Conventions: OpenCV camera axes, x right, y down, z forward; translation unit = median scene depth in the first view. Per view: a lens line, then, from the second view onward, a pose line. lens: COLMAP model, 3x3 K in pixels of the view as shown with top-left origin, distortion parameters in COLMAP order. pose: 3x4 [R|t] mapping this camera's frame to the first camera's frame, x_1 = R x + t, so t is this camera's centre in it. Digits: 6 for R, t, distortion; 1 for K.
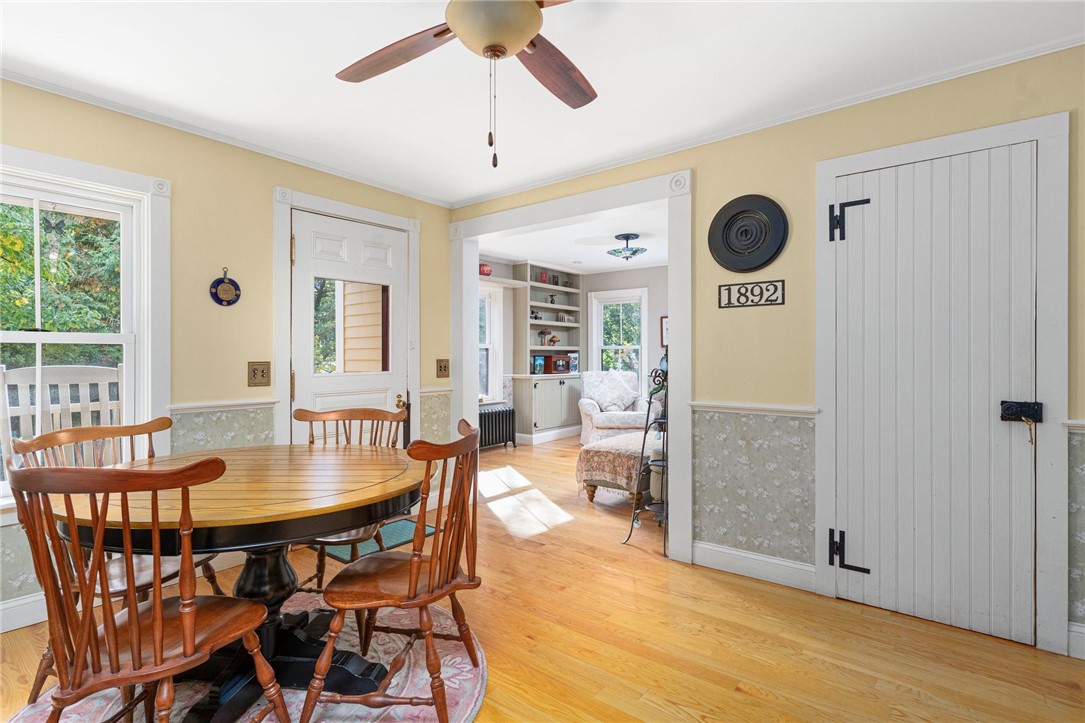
lens RADIAL K [[539.8, 0, 536.4], [0, 539.8, 361.3], [0, 0, 1]] dist [-0.001279, -0.000440]
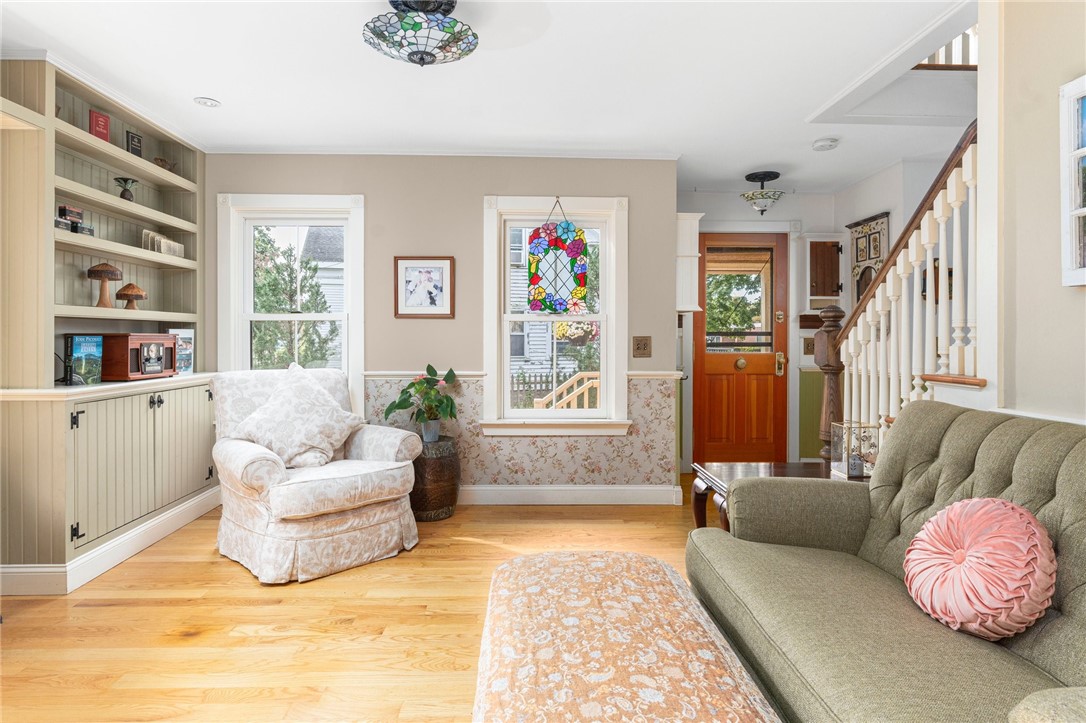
lens RADIAL K [[586.5, 0, 539.3], [0, 586.5, 341.3], [0, 0, 1]] dist [-0.007098, -0.000299]
pose [[0.761662, -0.002985, 0.647968, -0.017337], [0.003743, 0.999993, 0.000207, -0.004187], [-0.647964, 0.002268, 0.761668, 0.508981]]
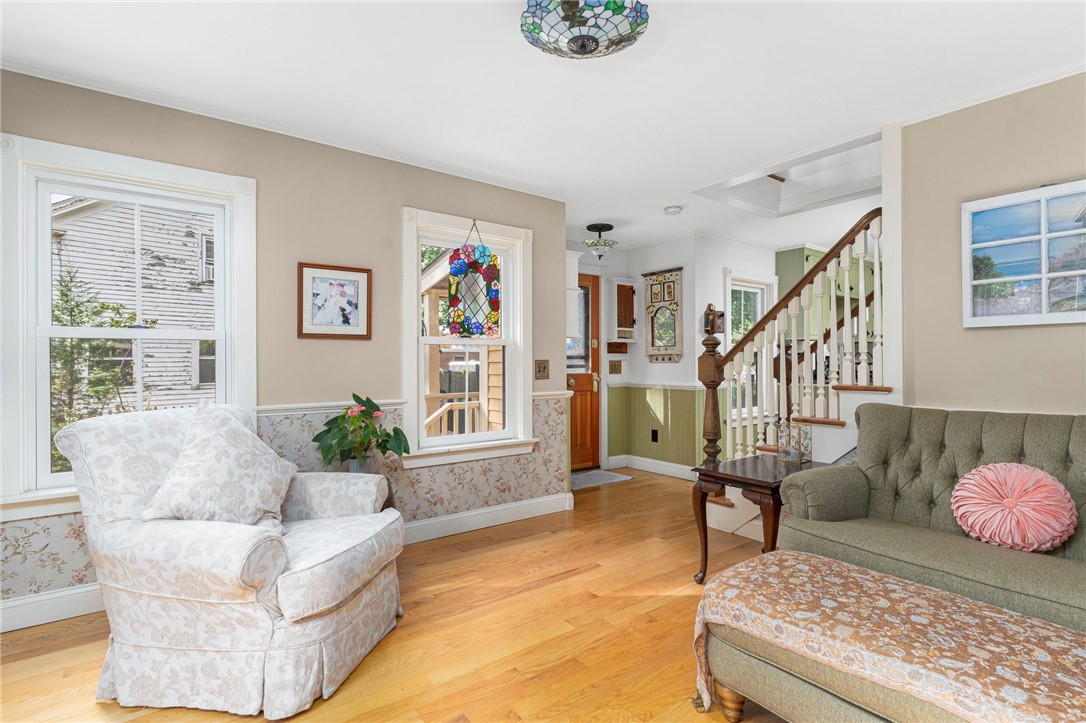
lens RADIAL K [[519.9, 0, 543.0], [0, 519.9, 361.5], [0, 0, 1]] dist [0.000396, -0.000256]
pose [[0.251489, -0.002244, 0.967858, -0.100461], [0.011697, 0.999931, -0.000721, -0.006262], [-0.967790, 0.011502, 0.251498, 0.733912]]
